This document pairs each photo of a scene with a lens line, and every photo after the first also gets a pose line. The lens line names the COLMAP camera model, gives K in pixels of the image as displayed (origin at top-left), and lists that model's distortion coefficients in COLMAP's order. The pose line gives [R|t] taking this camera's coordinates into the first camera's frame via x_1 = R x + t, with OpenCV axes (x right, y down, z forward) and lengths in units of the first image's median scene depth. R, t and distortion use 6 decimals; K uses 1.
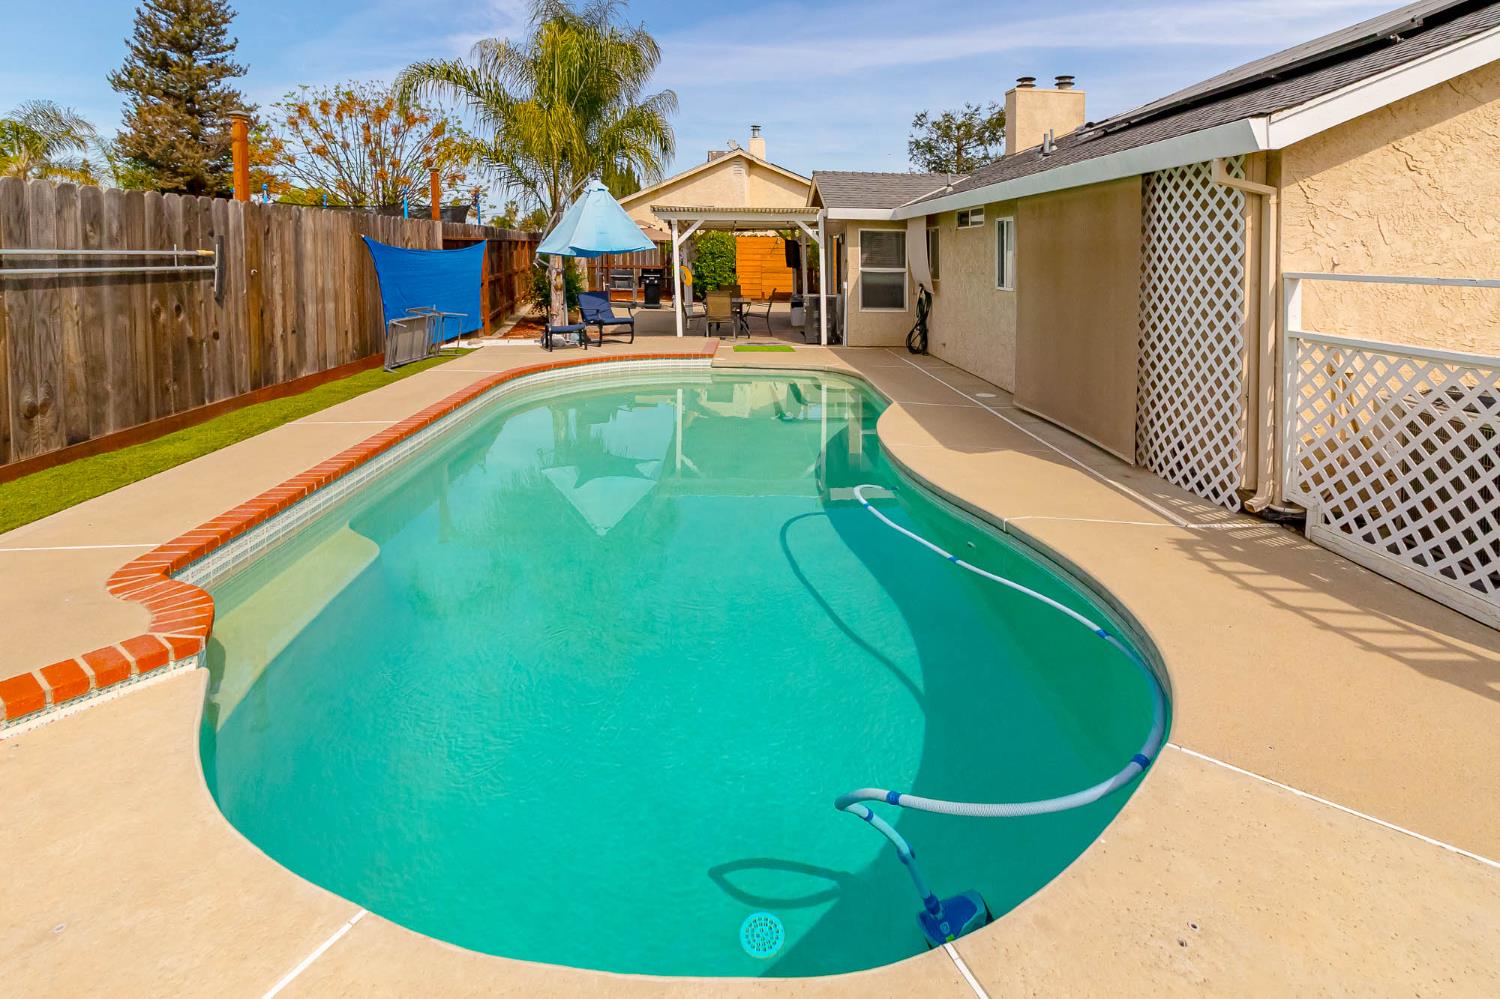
lens RADIAL K [[718.3, 0, 752.3], [0, 718.3, 365.6], [0, 0, 1]] dist [0.000179, -0.000214]
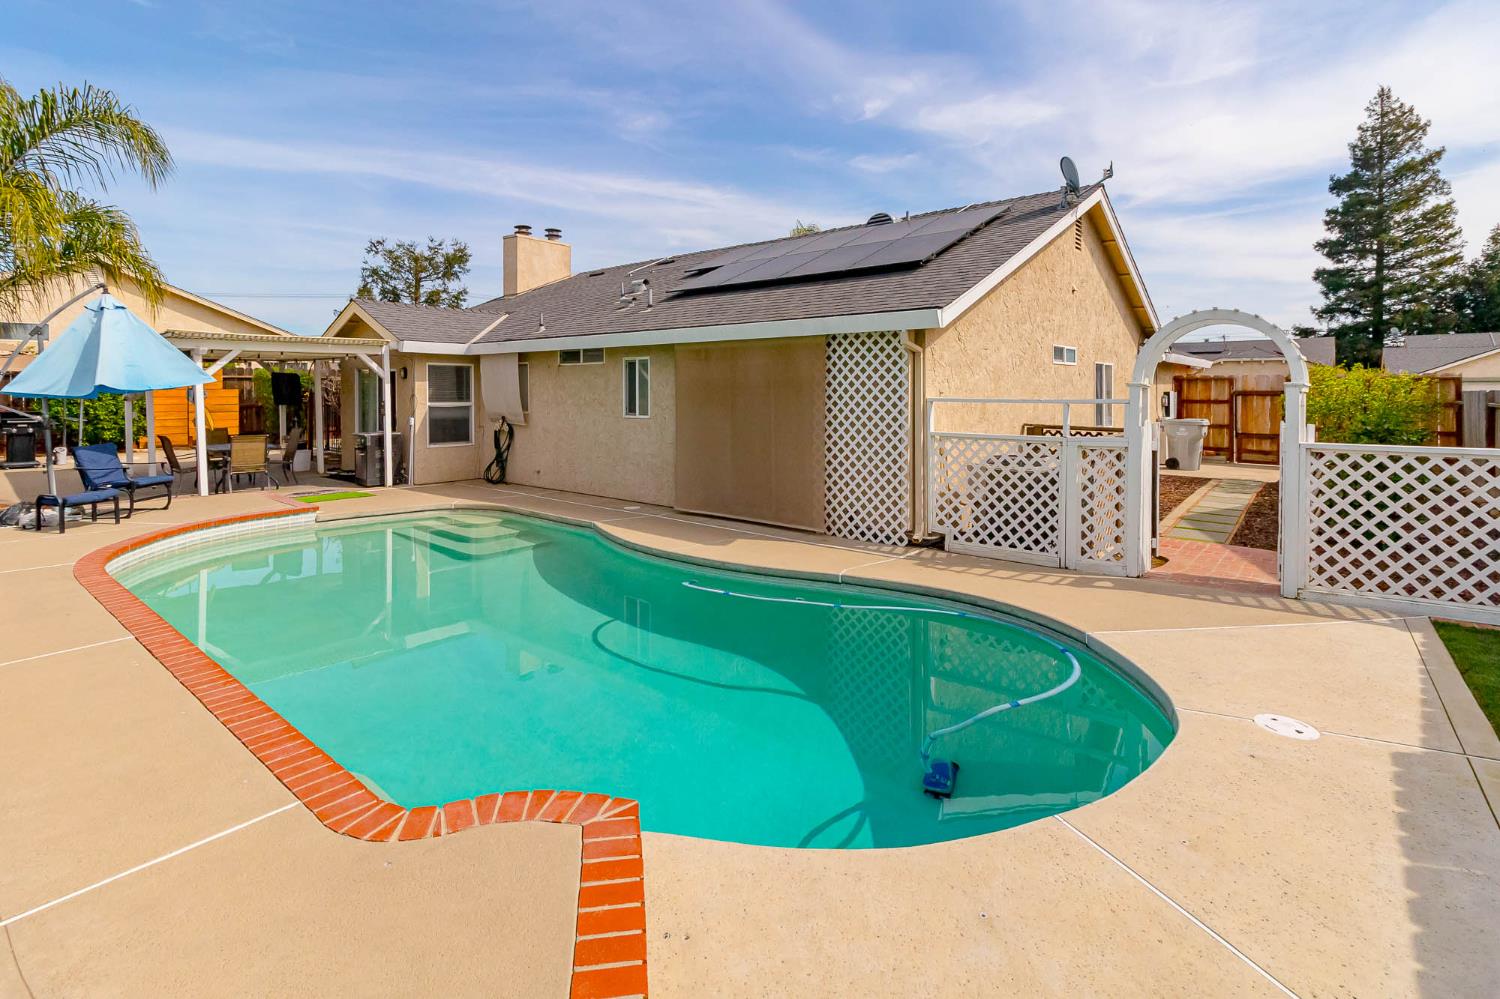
lens RADIAL K [[700.8, 0, 741.2], [0, 700.8, 480.9], [0, 0, 1]] dist [-0.002532, -0.000659]
pose [[0.721968, -0.103840, 0.684090, -0.342022], [0.116260, 0.992824, 0.028007, -0.014984], [-0.682089, 0.059313, 0.728859, 0.046843]]
